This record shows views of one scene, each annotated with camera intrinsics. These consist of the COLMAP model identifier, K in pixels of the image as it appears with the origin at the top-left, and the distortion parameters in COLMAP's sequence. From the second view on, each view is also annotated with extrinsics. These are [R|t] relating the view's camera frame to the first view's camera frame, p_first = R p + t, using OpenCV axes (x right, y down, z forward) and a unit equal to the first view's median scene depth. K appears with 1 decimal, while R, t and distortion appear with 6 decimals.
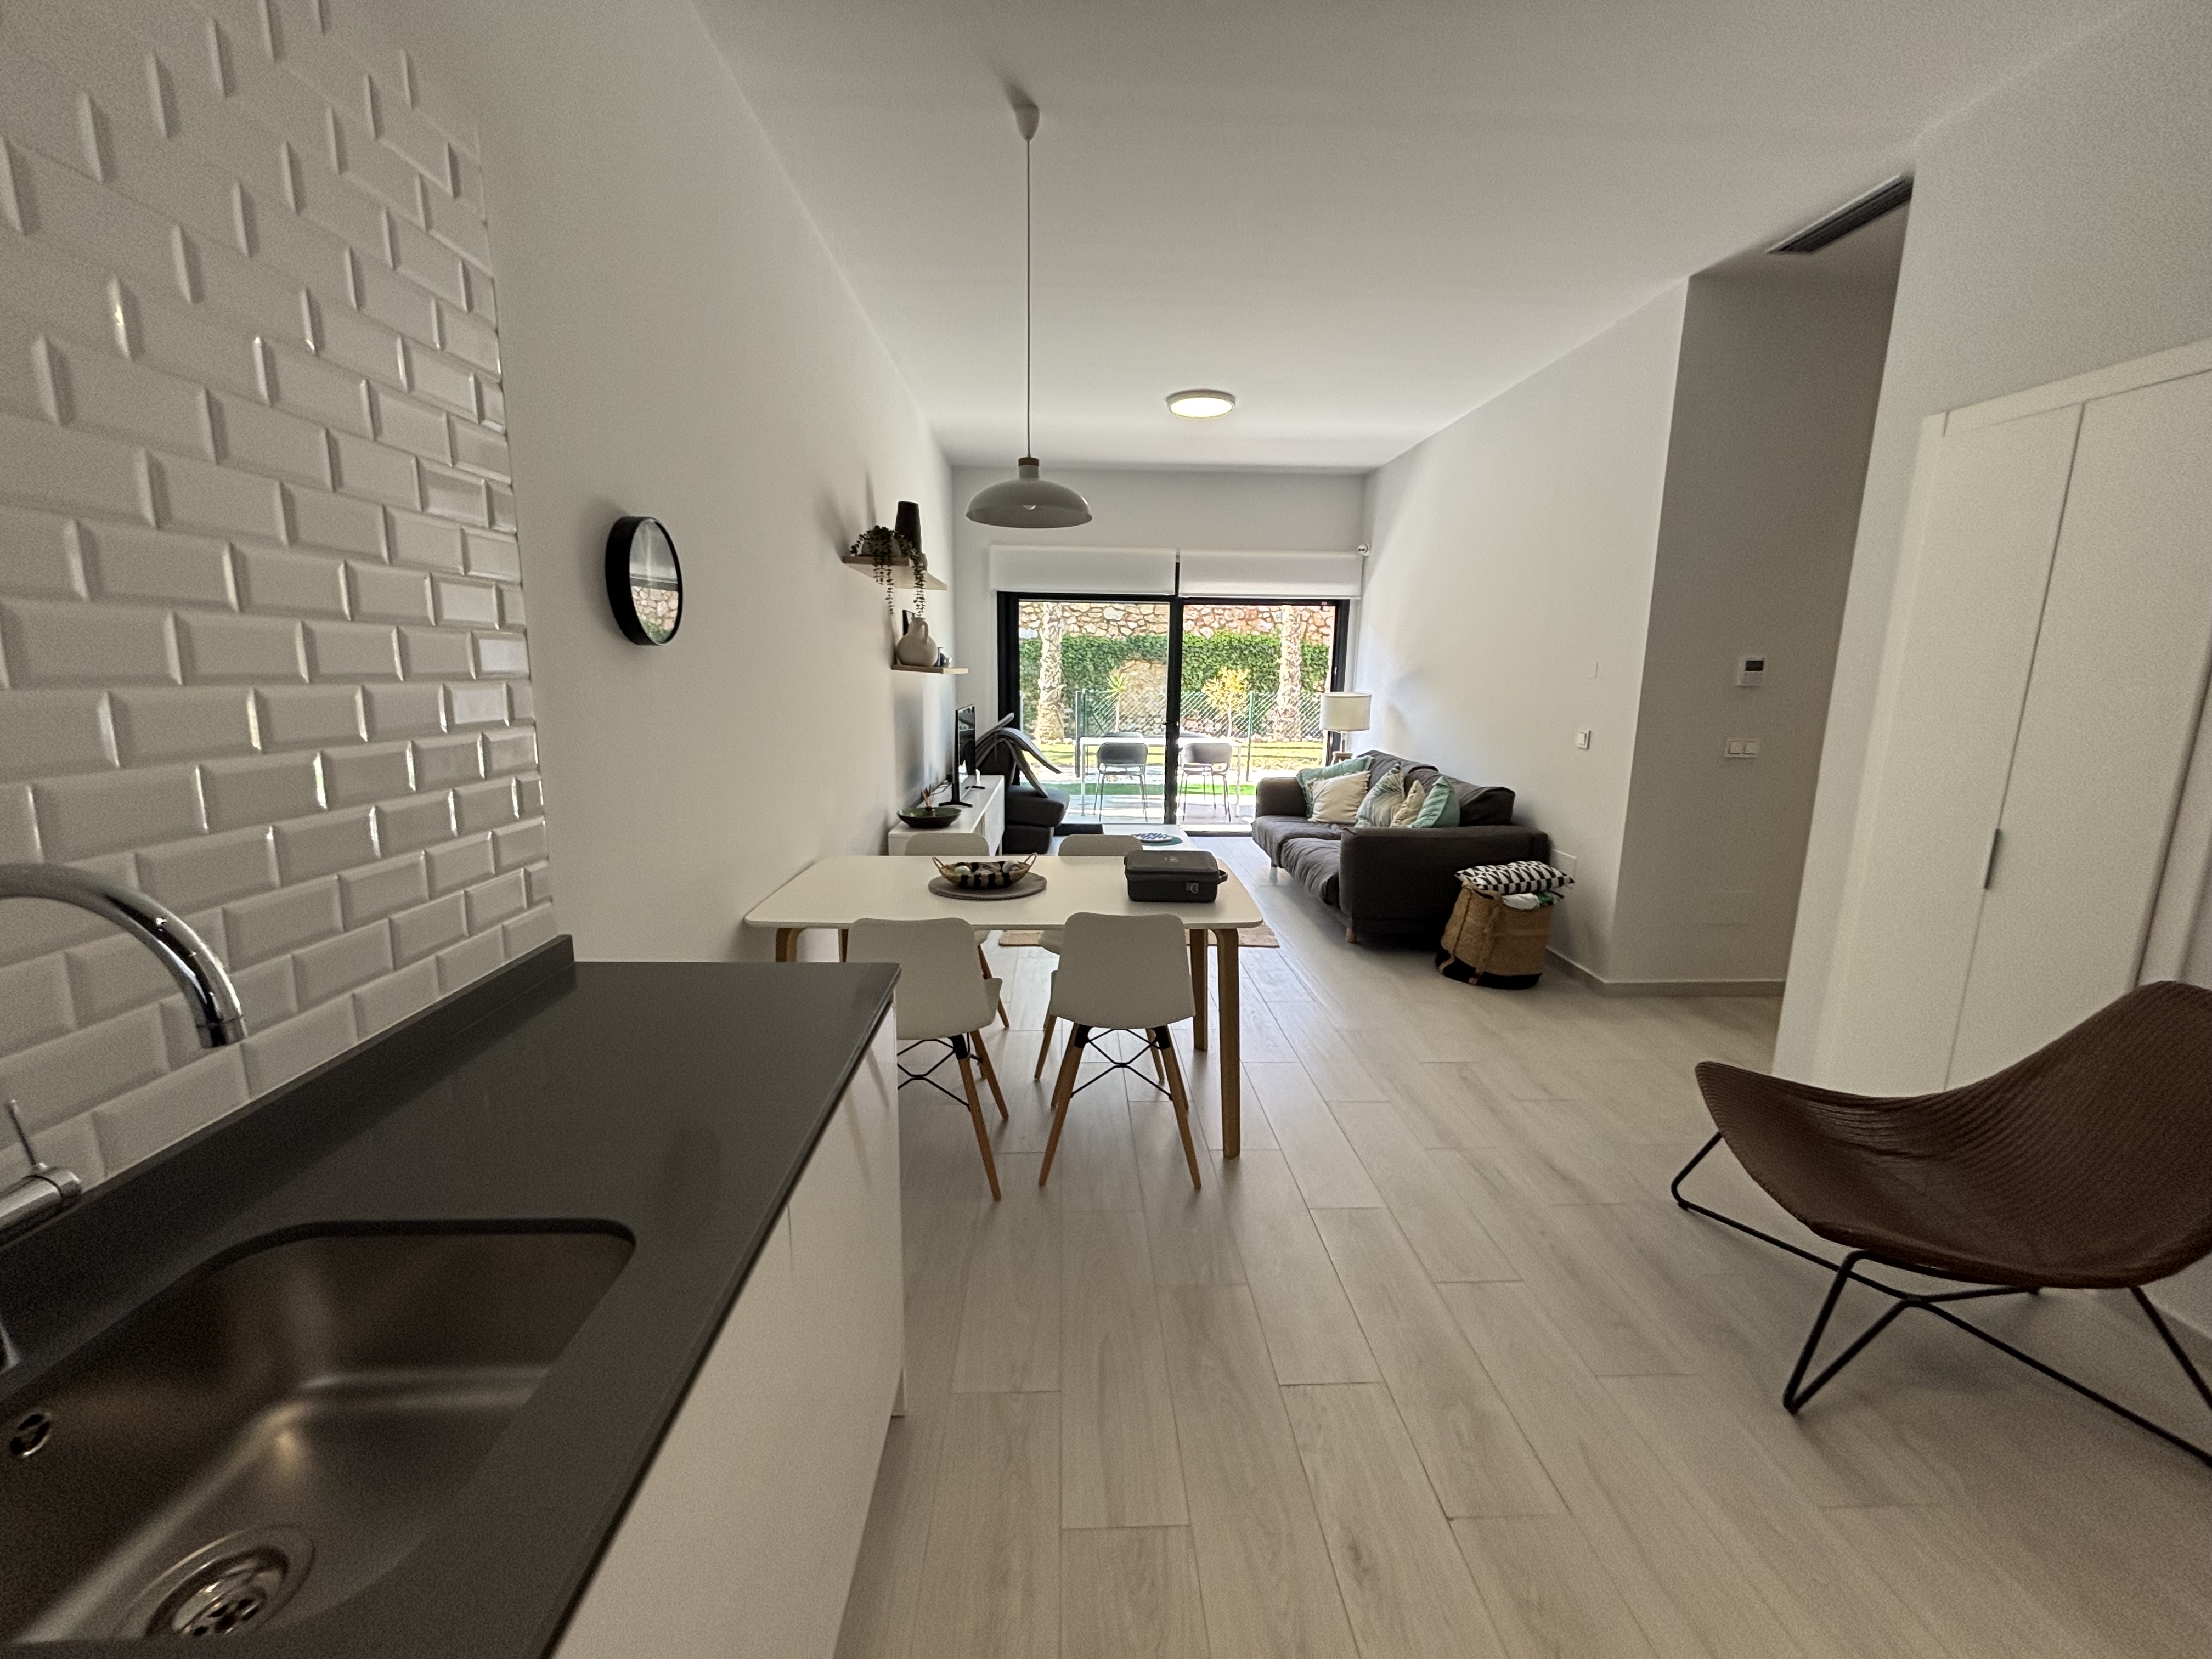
lens RADIAL K [[888.3, 0, 1096.3], [0, 888.3, 835.1], [0, 0, 1]] dist [-0.000781, 0.000372]
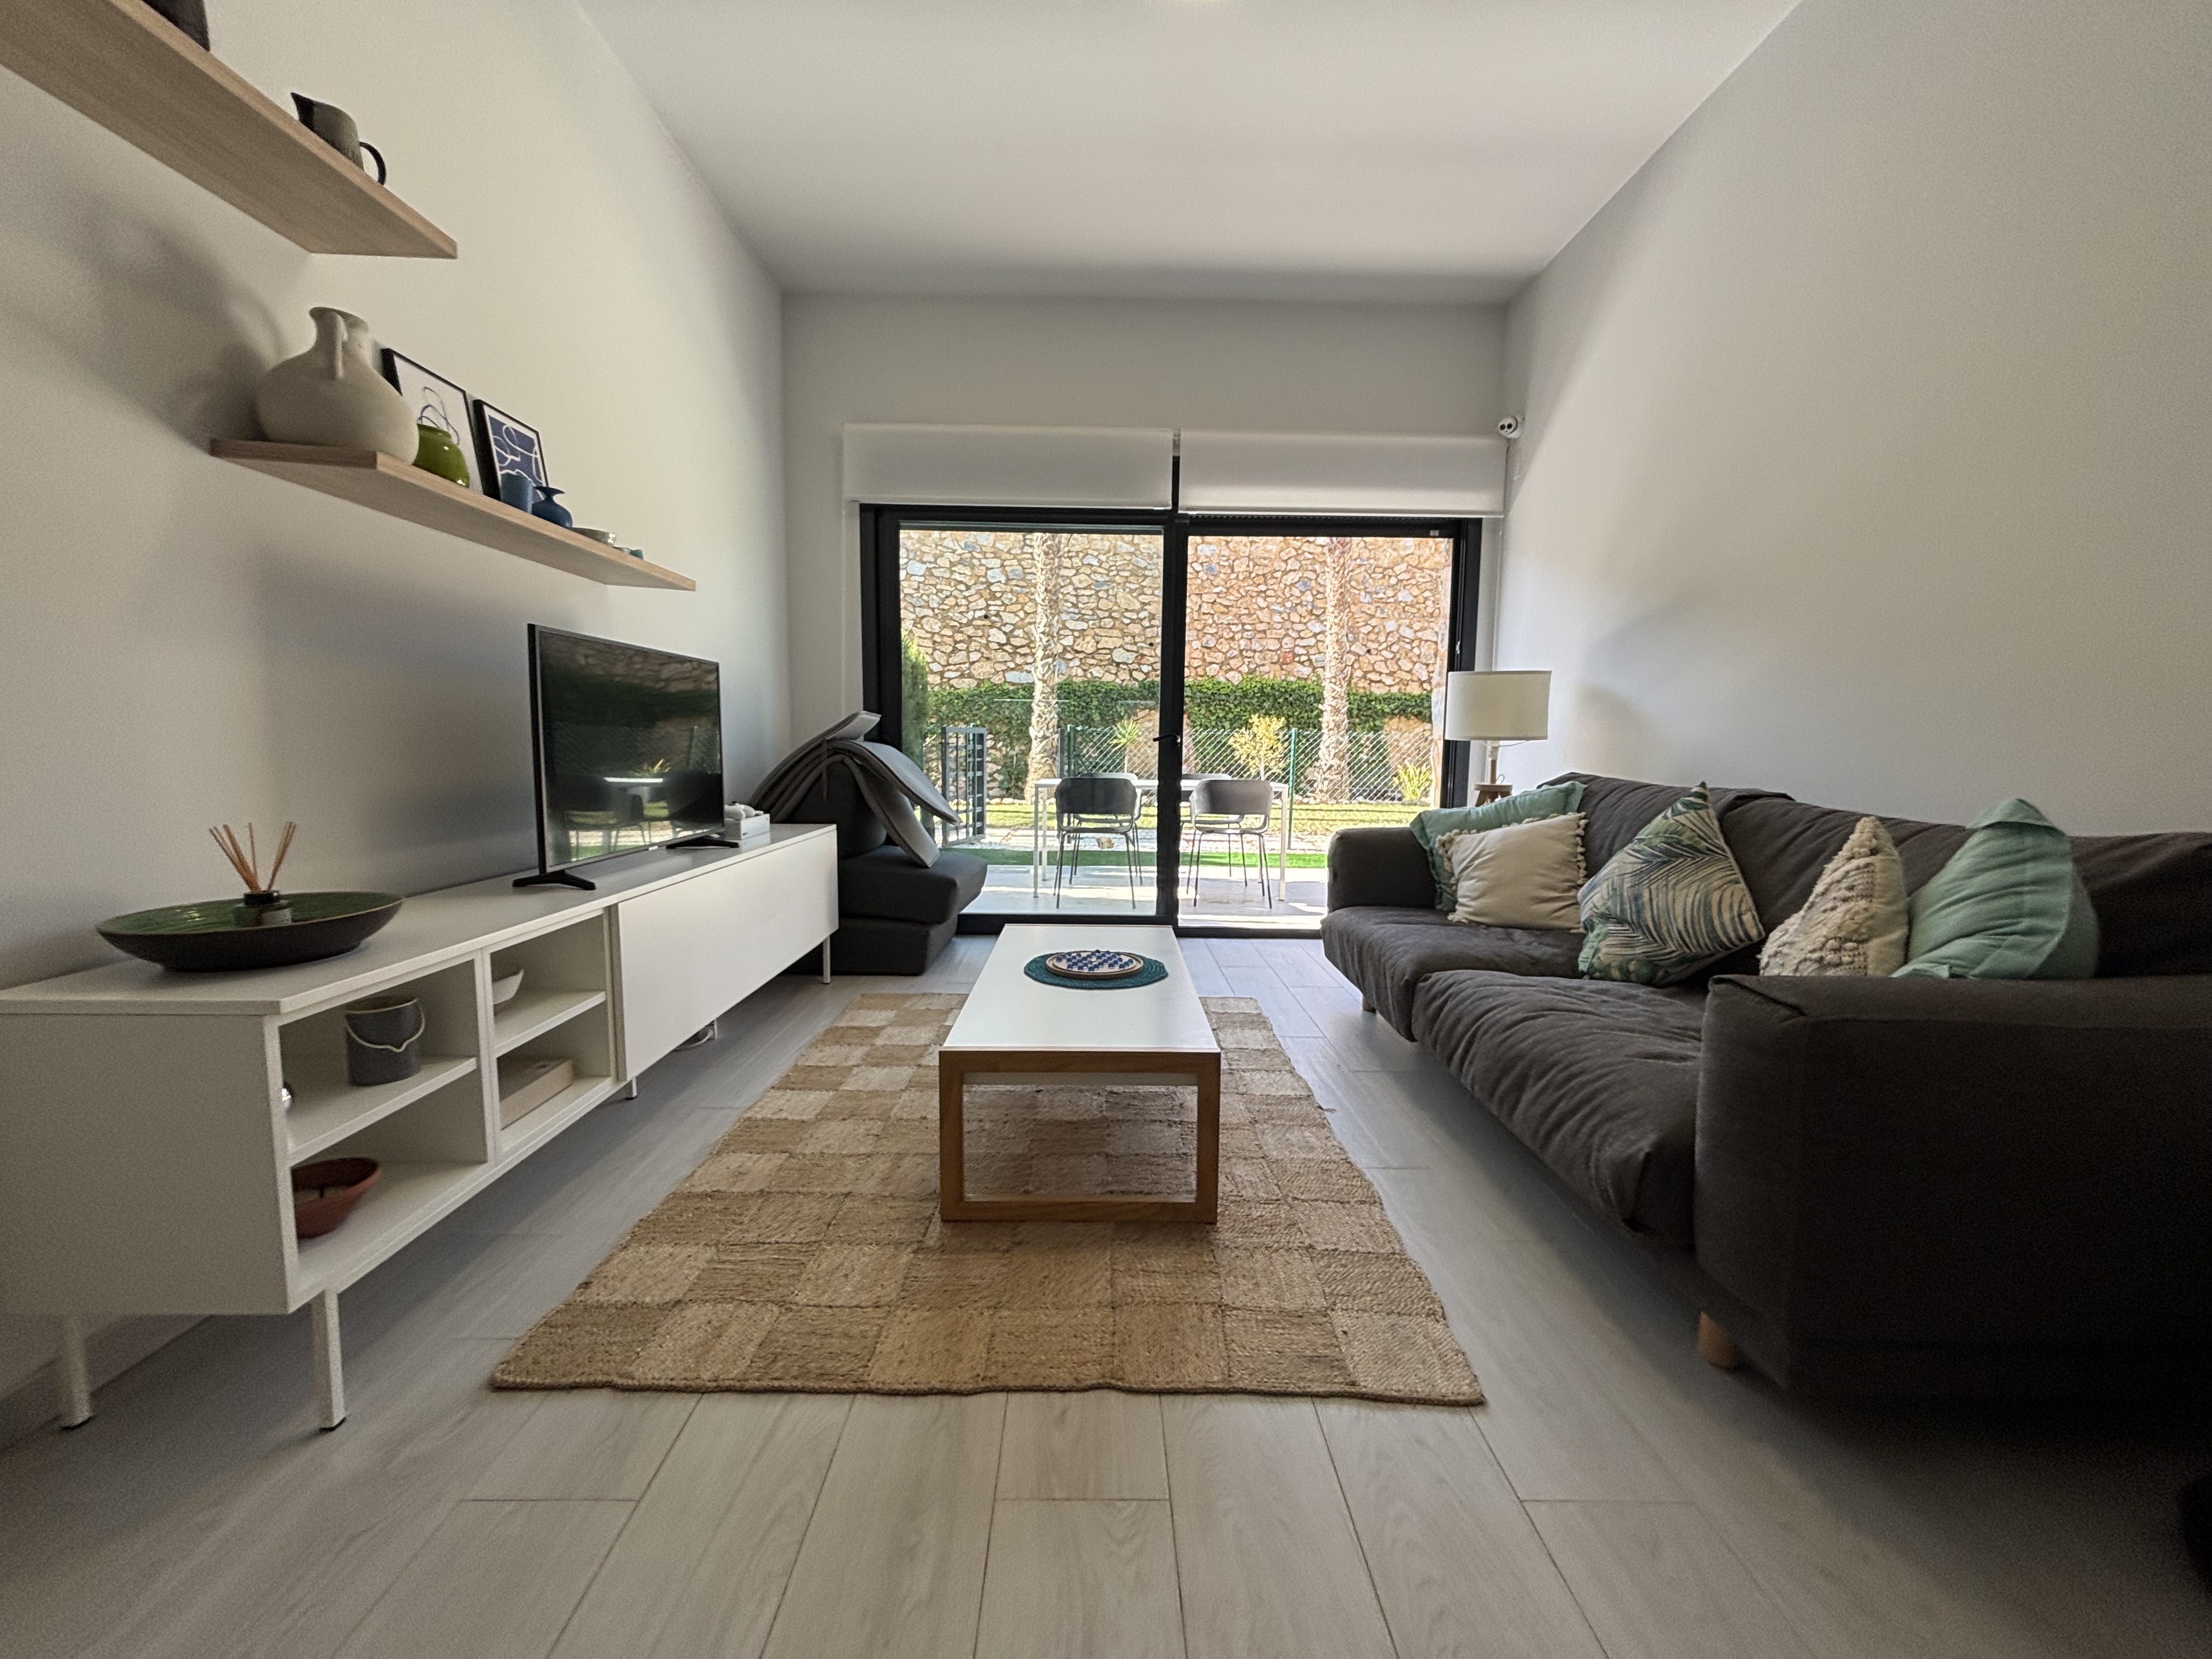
lens RADIAL K [[888.3, 0, 1108.2], [0, 888.3, 826.2], [0, 0, 1]] dist [-0.000781, 0.000372]
pose [[0.999782, 0.002590, -0.020695, 0.053013], [-0.004509, 0.995633, -0.093247, -0.015537], [0.020363, 0.093320, 0.995428, 0.399992]]
